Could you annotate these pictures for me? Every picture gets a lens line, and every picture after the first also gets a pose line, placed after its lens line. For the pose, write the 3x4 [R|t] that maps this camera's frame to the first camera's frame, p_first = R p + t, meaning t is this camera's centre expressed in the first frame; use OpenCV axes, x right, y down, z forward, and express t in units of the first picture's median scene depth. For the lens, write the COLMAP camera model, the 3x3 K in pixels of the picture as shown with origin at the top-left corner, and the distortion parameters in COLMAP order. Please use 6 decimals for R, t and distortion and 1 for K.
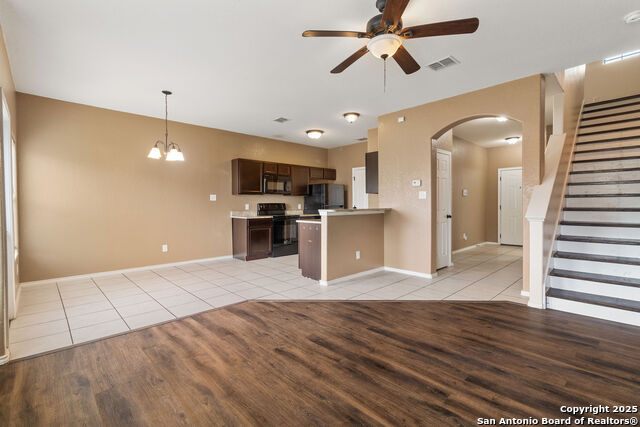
lens RADIAL K [[293.5, 0, 322.2], [0, 293.5, 205.7], [0, 0, 1]] dist [0.001670, 0.000133]
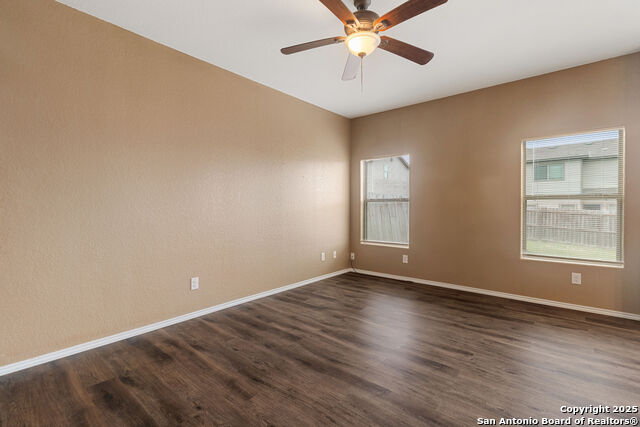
lens RADIAL K [[306.9, 0, 319.1], [0, 306.9, 205.9], [0, 0, 1]] dist [0.001976, 0.000389]
pose [[-0.995211, 0.007201, -0.097482, 0.318745], [0.005872, 0.999886, 0.013907, -0.016638], [0.097571, 0.013268, -0.995140, 1.404746]]
